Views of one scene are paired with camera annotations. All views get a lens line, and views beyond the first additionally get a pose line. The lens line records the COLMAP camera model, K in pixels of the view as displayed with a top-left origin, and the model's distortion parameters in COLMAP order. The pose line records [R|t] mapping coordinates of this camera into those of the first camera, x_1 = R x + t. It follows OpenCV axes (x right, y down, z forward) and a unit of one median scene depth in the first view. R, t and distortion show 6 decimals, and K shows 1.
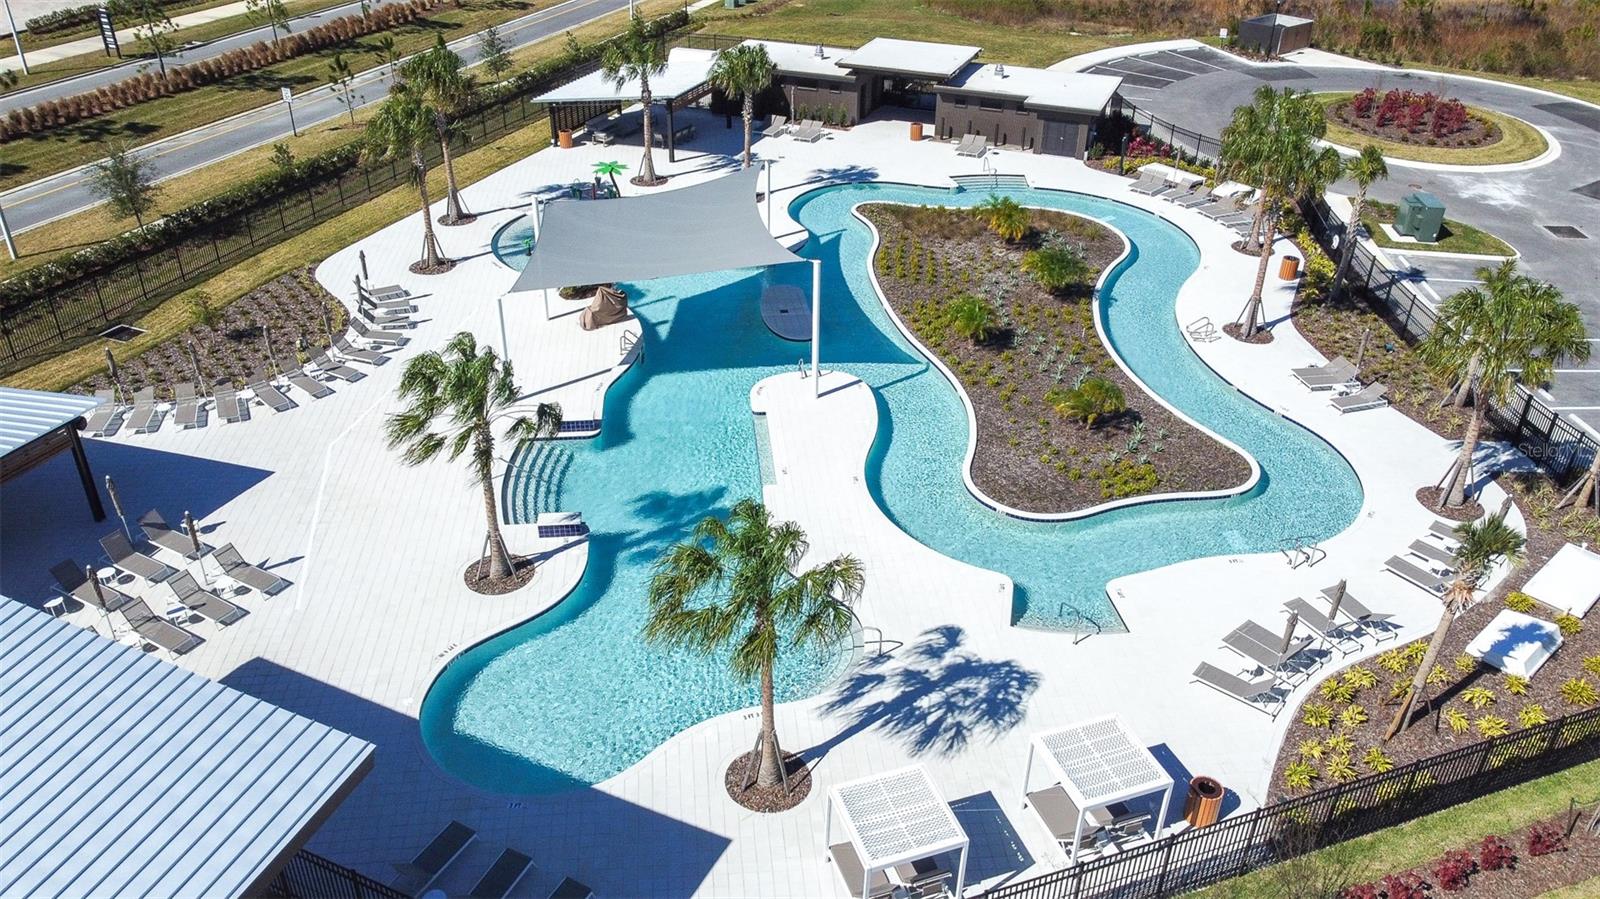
lens RADIAL K [[1217.0, 0, 794.0], [0, 1217.0, 457.1], [0, 0, 1]] dist [-0.008048, 0.001310]
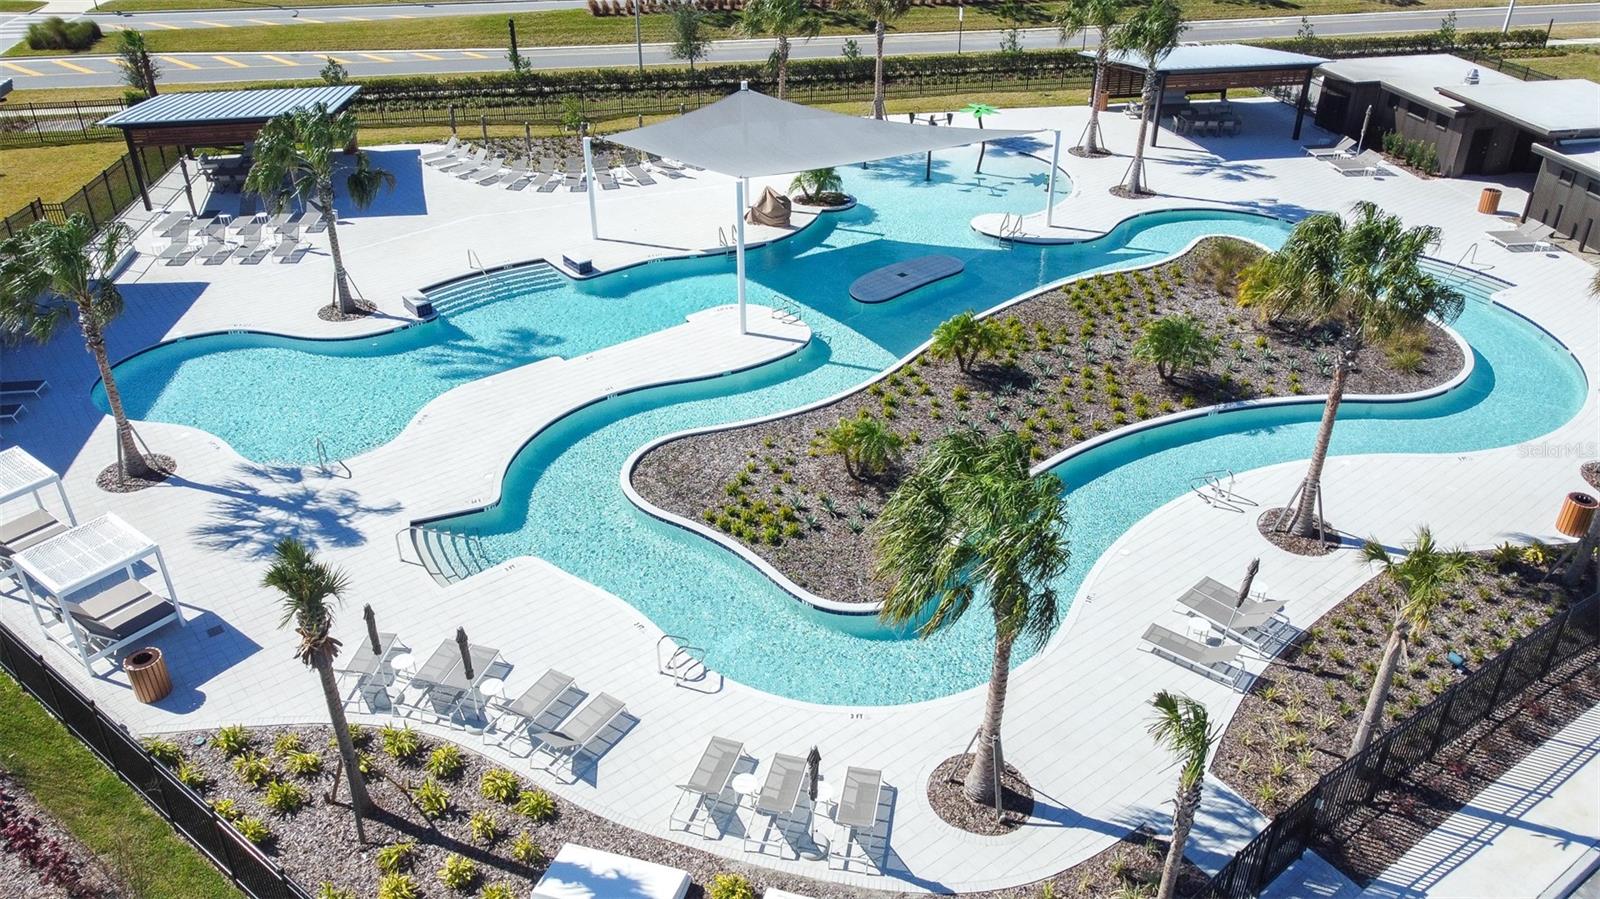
lens RADIAL K [[1217.0, 0, 794.0], [0, 1217.0, 457.1], [0, 0, 1]] dist [-0.008048, 0.001310]
pose [[0.539591, 0.424577, -0.727032, 0.869253], [-0.428922, 0.881697, 0.196560, -0.189086], [0.724477, 0.205778, 0.657866, 0.506252]]
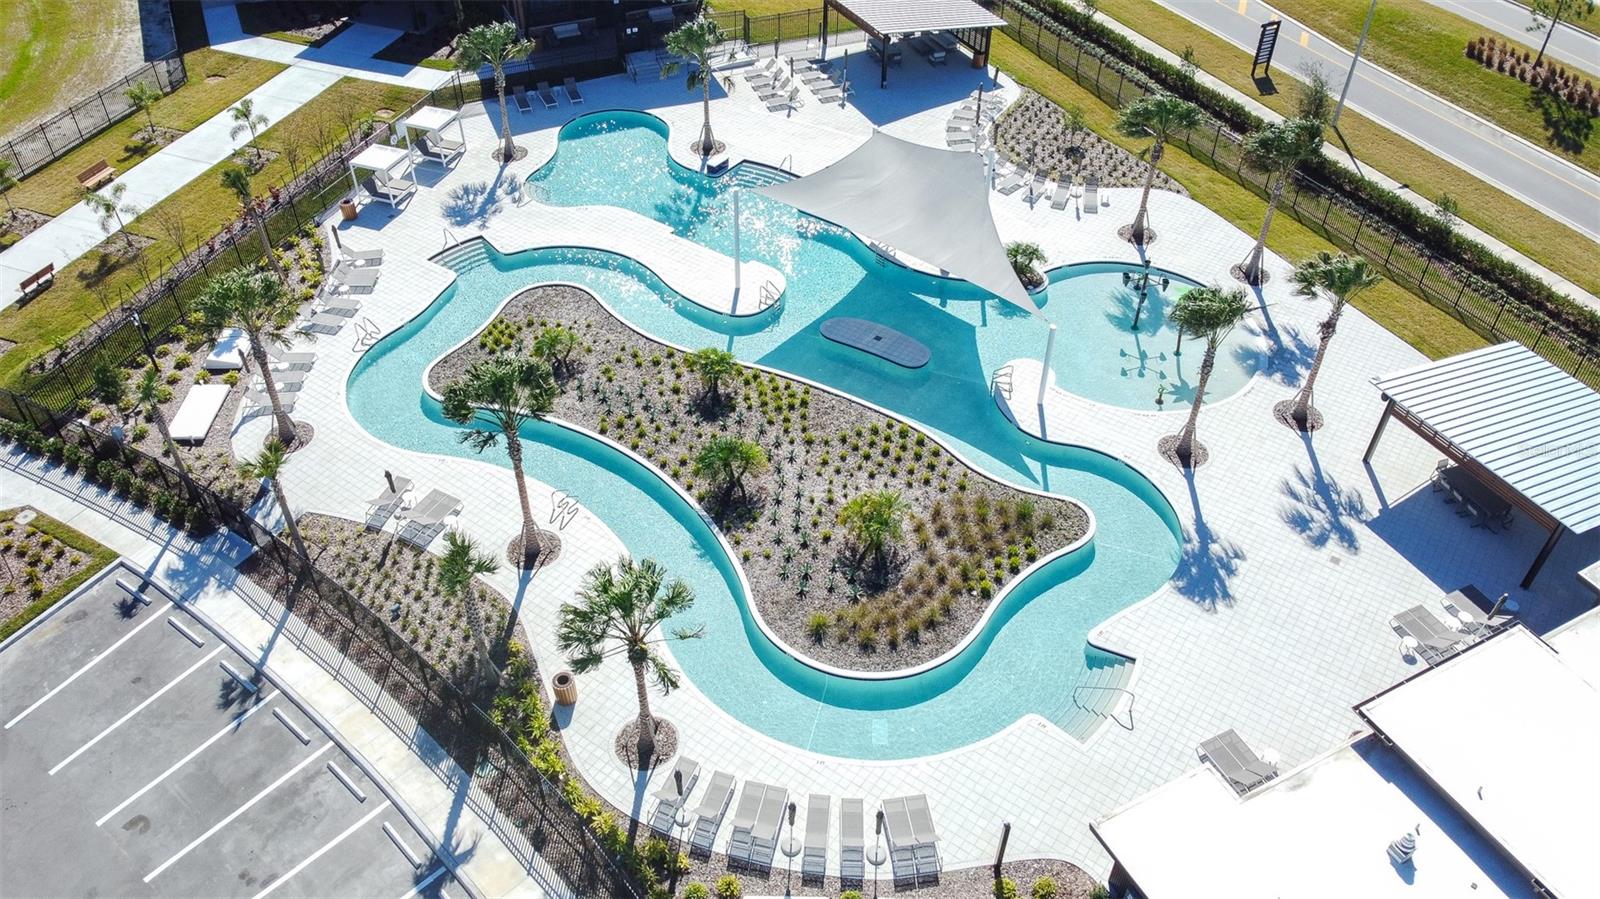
lens RADIAL K [[1217.0, 0, 794.0], [0, 1217.0, 457.1], [0, 0, 1]] dist [-0.008048, 0.001310]
pose [[-0.648545, 0.498019, -0.575644, 0.957309], [-0.406022, 0.413341, 0.815043, -1.239123], [0.643845, 0.762316, -0.065864, 1.465024]]
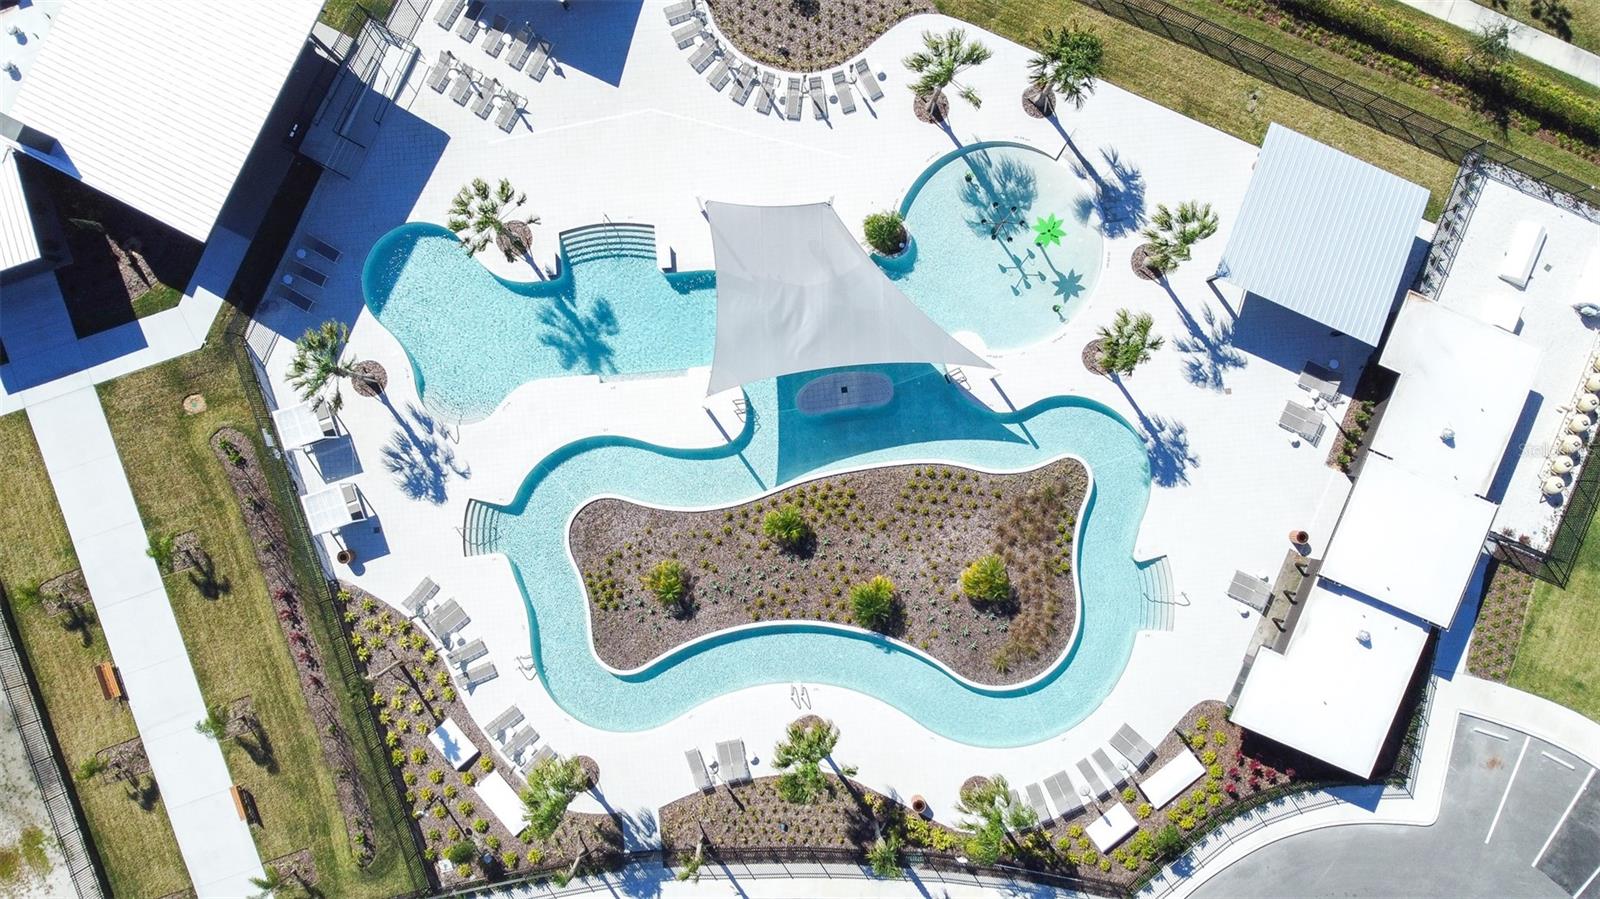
lens RADIAL K [[1217.0, 0, 794.0], [0, 1217.0, 457.1], [0, 0, 1]] dist [-0.008048, 0.001310]
pose [[-0.013223, 0.999849, -0.011252, 0.105928], [-0.528239, 0.002570, 0.849092, -1.609976], [0.848993, 0.017171, 0.528126, 0.339055]]
